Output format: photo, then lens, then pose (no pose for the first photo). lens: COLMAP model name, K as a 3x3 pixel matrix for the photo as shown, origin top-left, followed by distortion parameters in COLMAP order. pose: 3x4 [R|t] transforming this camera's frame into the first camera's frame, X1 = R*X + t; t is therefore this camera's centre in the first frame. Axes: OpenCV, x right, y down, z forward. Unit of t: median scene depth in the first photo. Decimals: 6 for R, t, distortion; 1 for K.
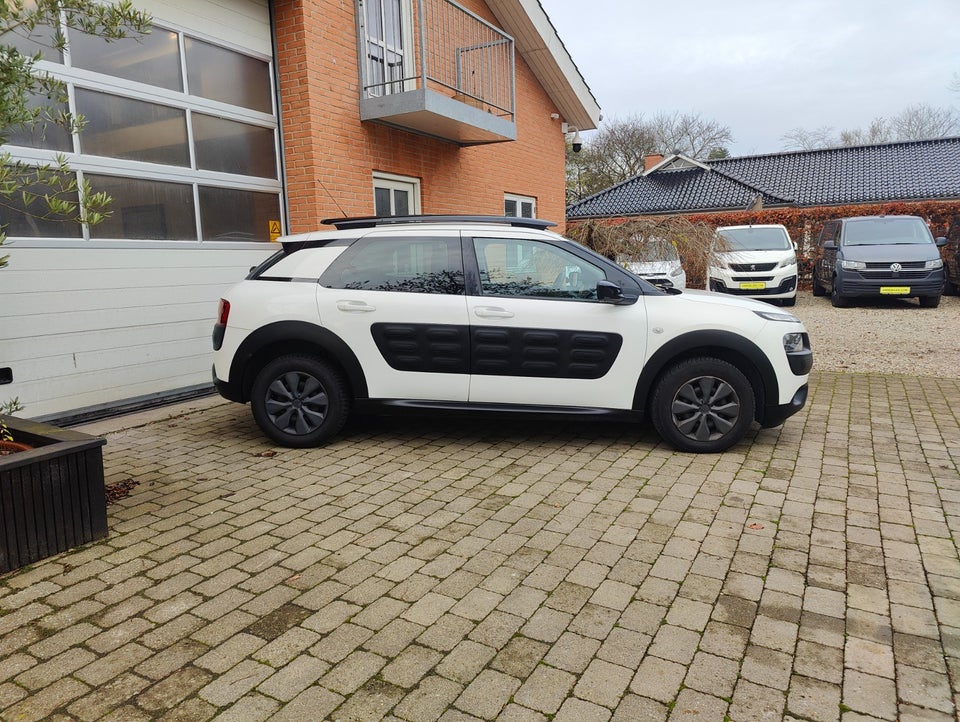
lens RADIAL K [[667.5, 0, 499.9], [0, 667.5, 362.9], [0, 0, 1]] dist [0.040599, -0.028393]
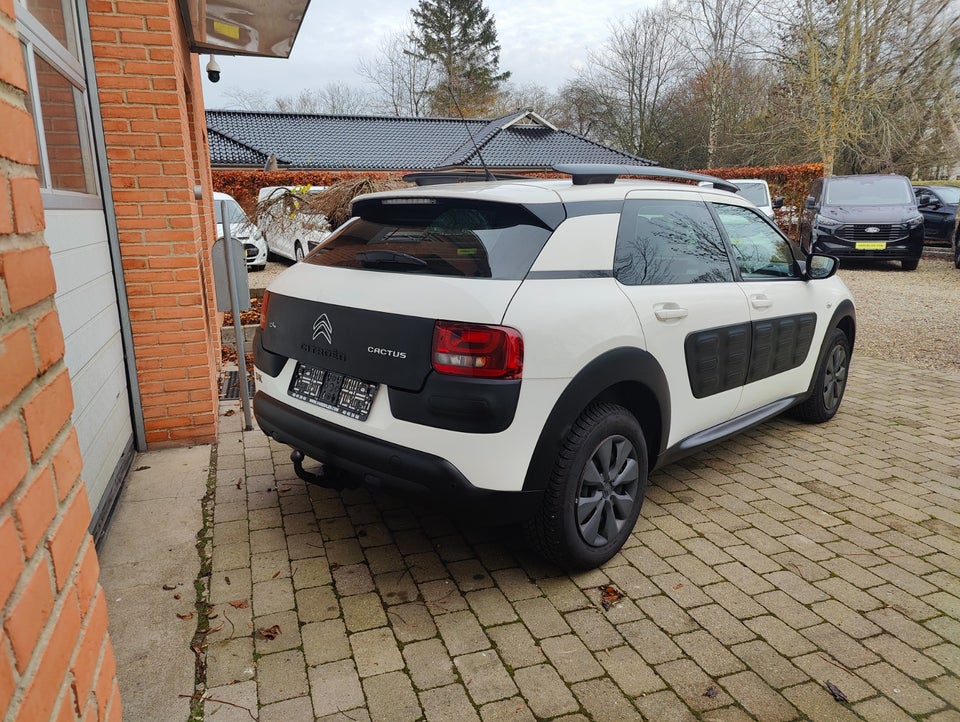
lens RADIAL K [[667.5, 0, 471.1], [0, 667.5, 354.2], [0, 0, 1]] dist [0.040599, -0.028393]
pose [[0.670178, -0.148152, 0.727264, -0.794763], [0.115640, 0.988752, 0.094857, -0.123527], [-0.733136, 0.020530, 0.679772, 0.712235]]
